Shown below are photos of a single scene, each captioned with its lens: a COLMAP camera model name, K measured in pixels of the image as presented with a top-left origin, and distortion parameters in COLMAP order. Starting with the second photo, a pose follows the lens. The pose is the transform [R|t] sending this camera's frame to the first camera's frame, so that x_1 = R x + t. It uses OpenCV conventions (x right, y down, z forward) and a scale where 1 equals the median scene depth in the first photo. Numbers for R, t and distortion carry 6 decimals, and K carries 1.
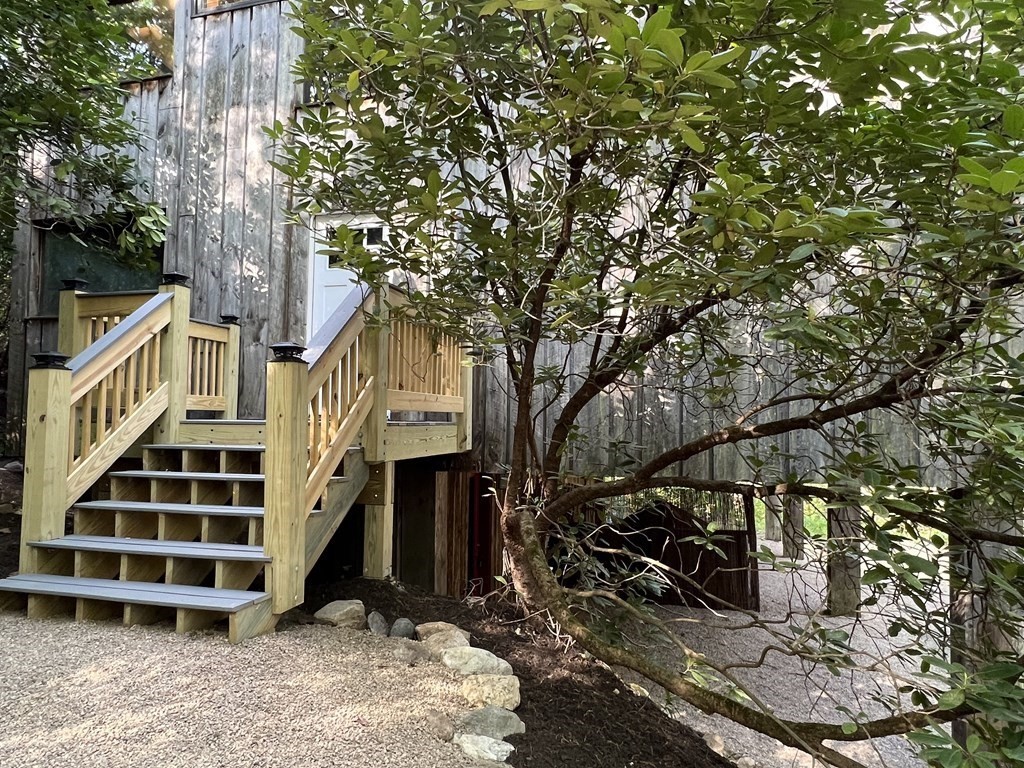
lens RADIAL K [[647.7, 0, 505.7], [0, 647.7, 391.8], [0, 0, 1]] dist [-0.007147, -0.000378]
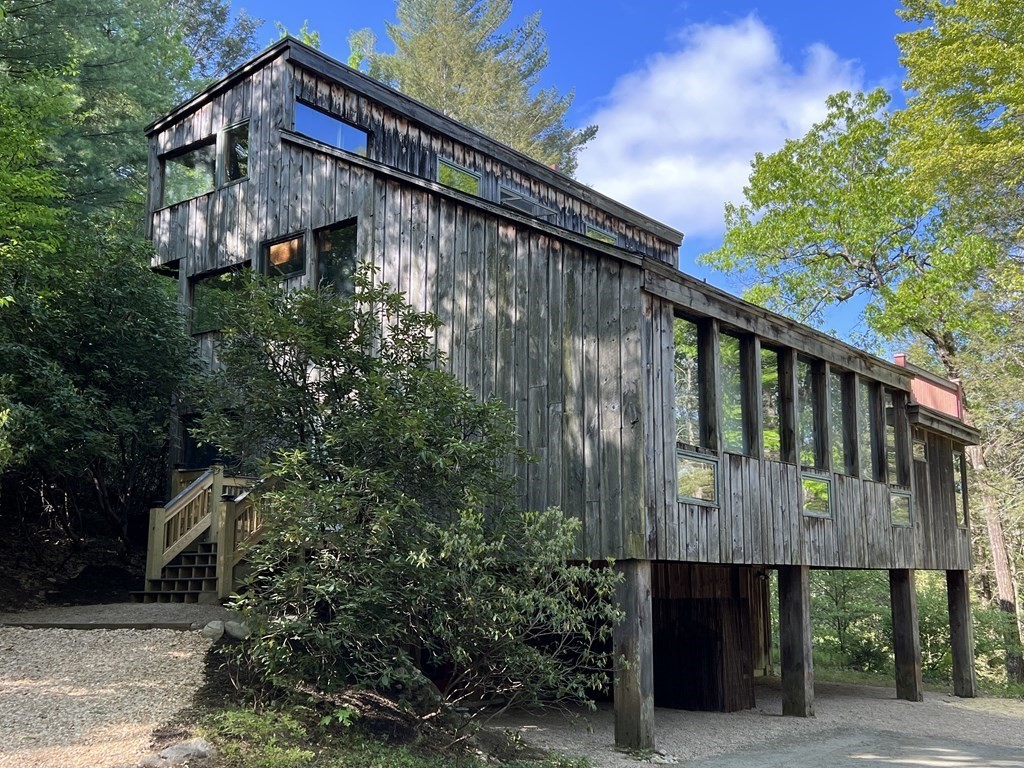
lens RADIAL K [[1071.8, 0, 510.4], [0, 1071.8, 387.4], [0, 0, 1]] dist [0.061039, 0.000000]
pose [[0.917171, -0.080436, -0.390291, 1.826779], [0.028227, 0.990070, -0.137715, 0.095783], [0.397492, 0.115292, 0.910334, -1.905209]]
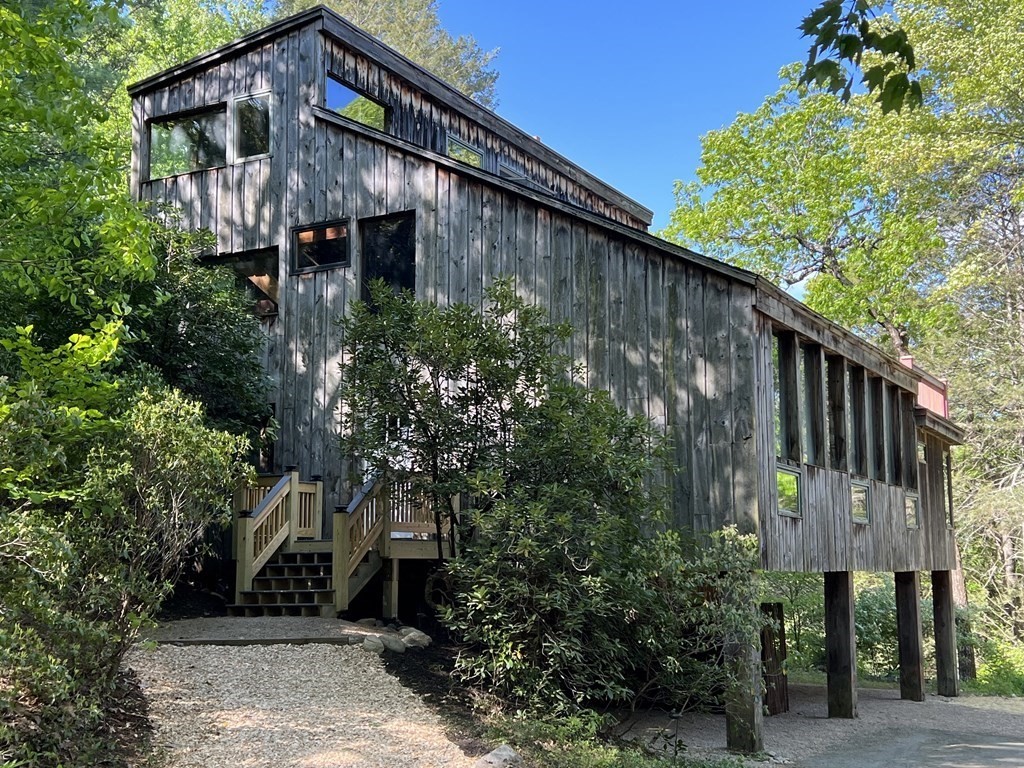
lens RADIAL K [[1268.0, 0, 516.4], [0, 1268.0, 384.8], [0, 0, 1]] dist [0.066868, 0.000000]
pose [[0.970169, -0.052231, -0.236738, 1.161604], [0.028351, 0.994259, -0.103175, -0.009869], [0.240768, 0.093386, 0.966080, -2.785213]]
